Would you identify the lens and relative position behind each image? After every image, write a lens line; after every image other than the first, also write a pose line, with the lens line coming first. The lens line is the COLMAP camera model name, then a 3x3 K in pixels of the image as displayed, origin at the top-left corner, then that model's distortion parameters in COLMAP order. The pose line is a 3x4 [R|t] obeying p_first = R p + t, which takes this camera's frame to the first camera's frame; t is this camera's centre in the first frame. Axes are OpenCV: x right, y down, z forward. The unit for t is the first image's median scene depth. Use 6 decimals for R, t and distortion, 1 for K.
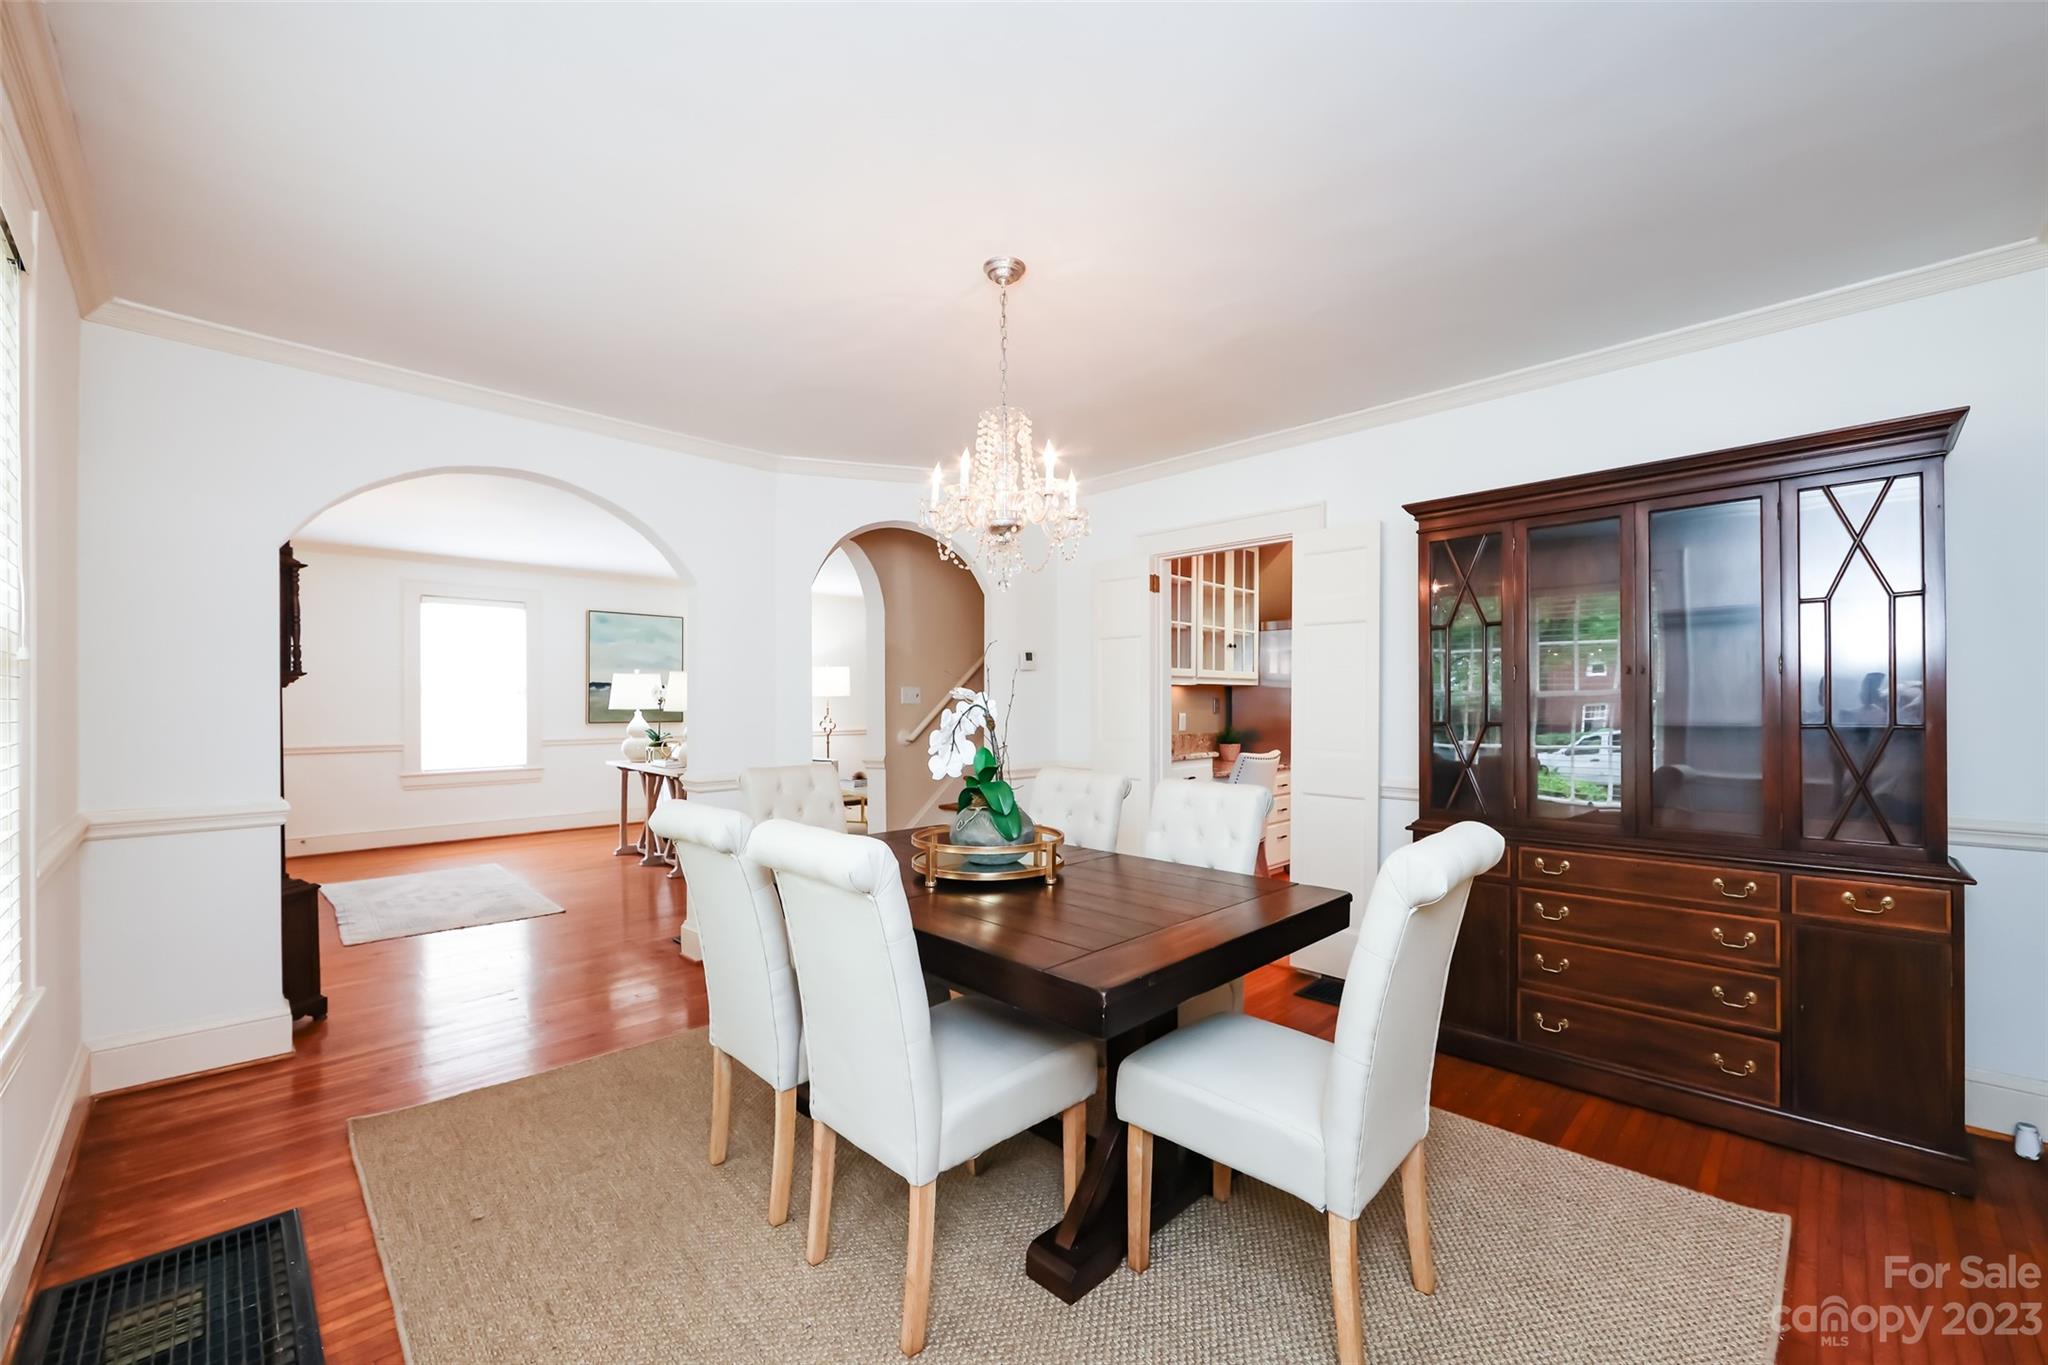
lens RADIAL K [[809.6, 0, 1031.0], [0, 809.6, 693.8], [0, 0, 1]] dist [-0.002848, 0.001023]
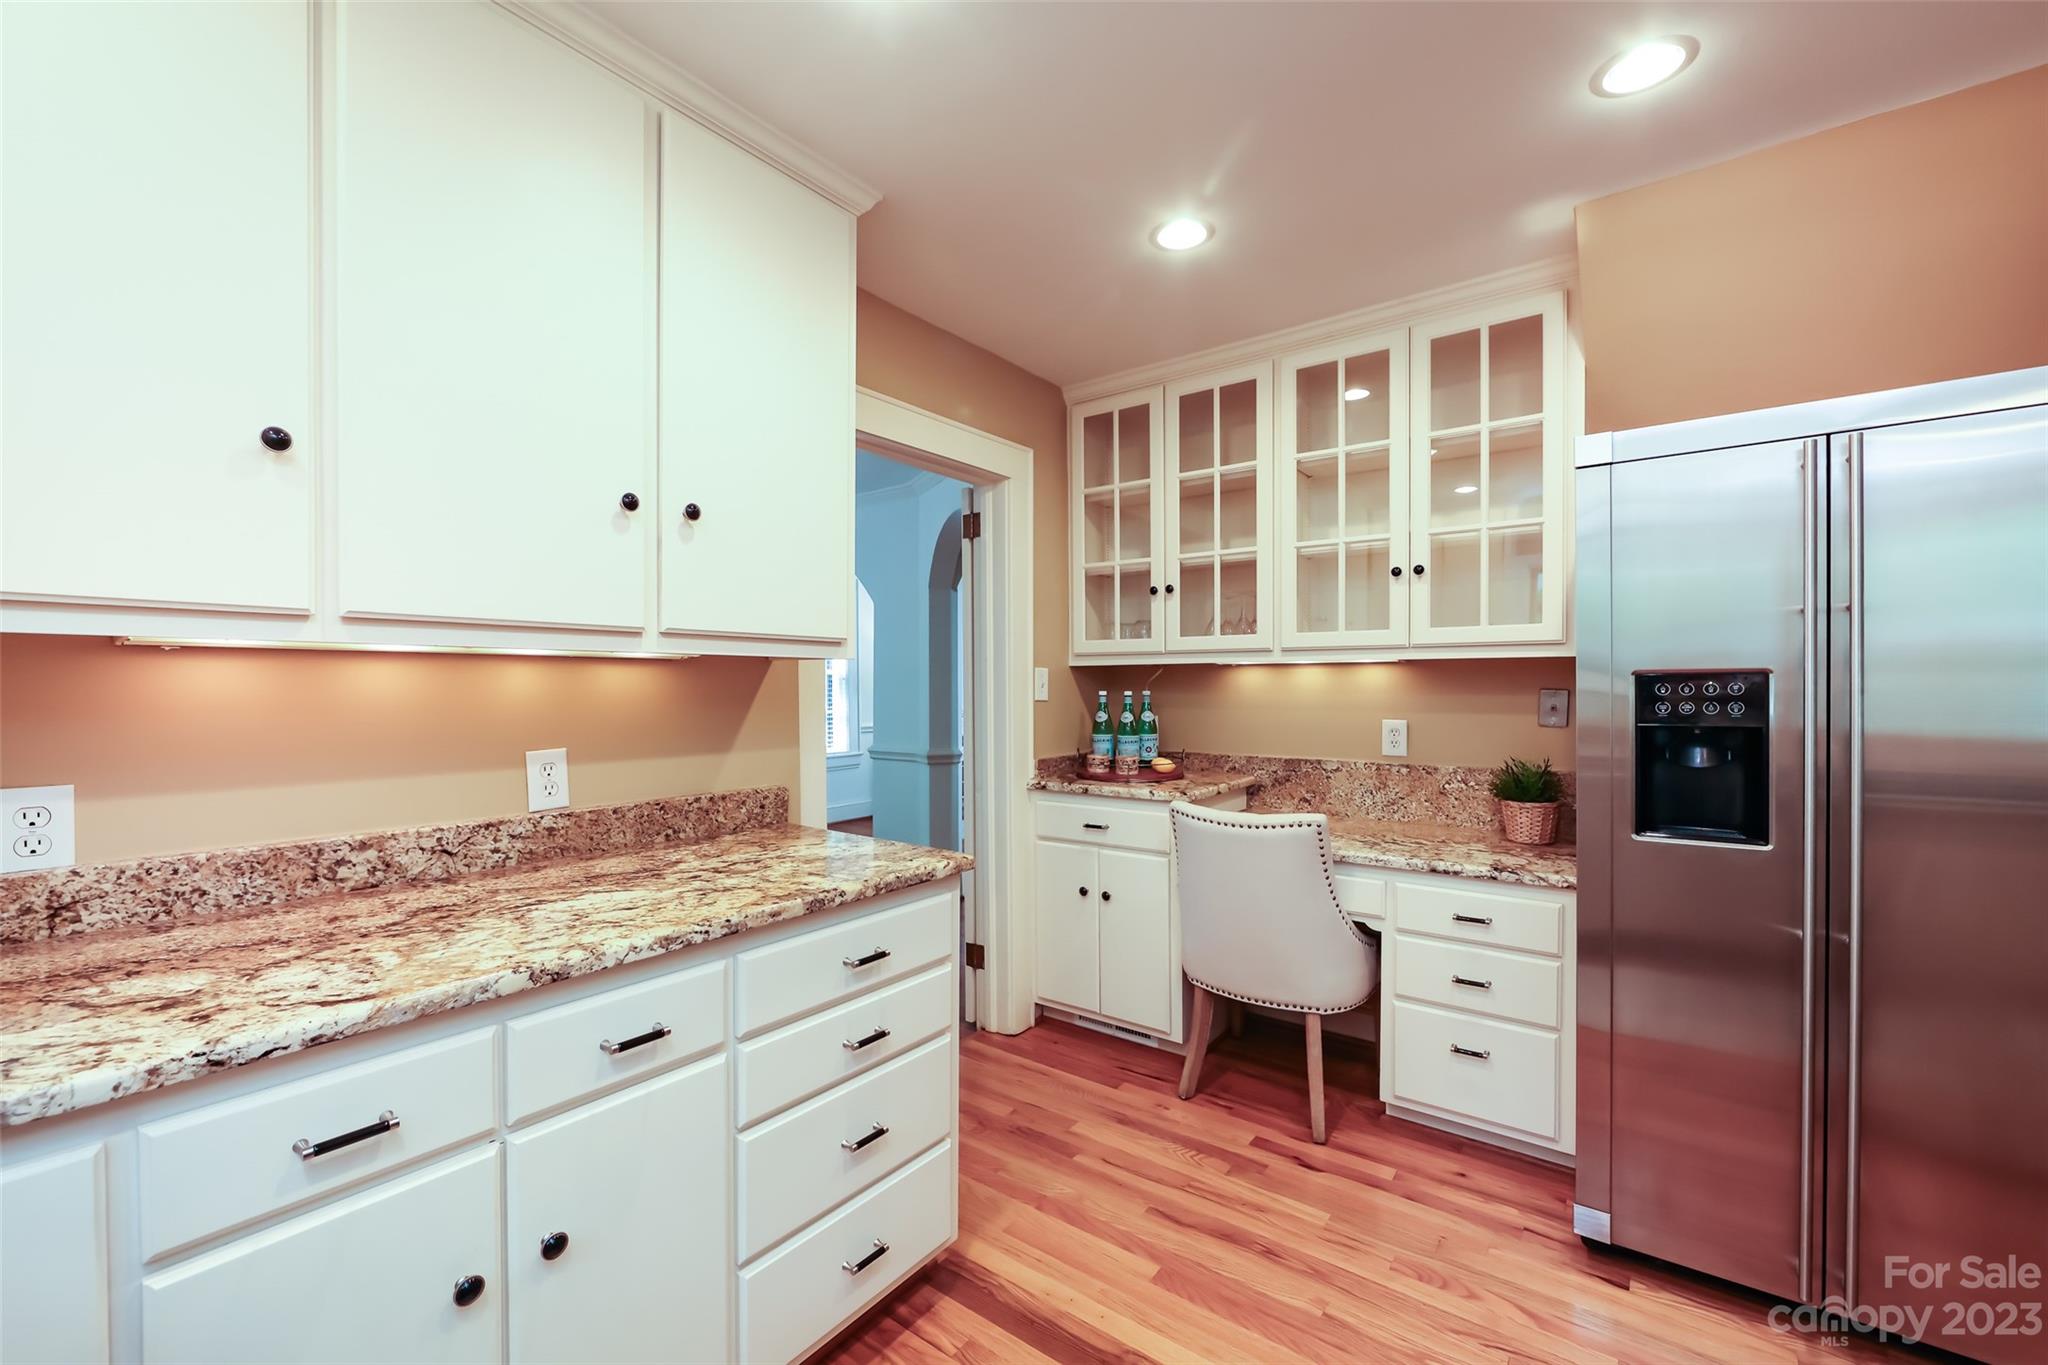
lens RADIAL K [[809.6, 0, 1027.7], [0, 809.6, 689.9], [0, 0, 1]] dist [-0.002848, 0.001023]
pose [[0.146198, 0.007857, -0.989224, 0.677224], [0.010705, 0.999897, 0.009524, -0.001069], [0.989197, -0.011982, 0.146099, 0.754912]]
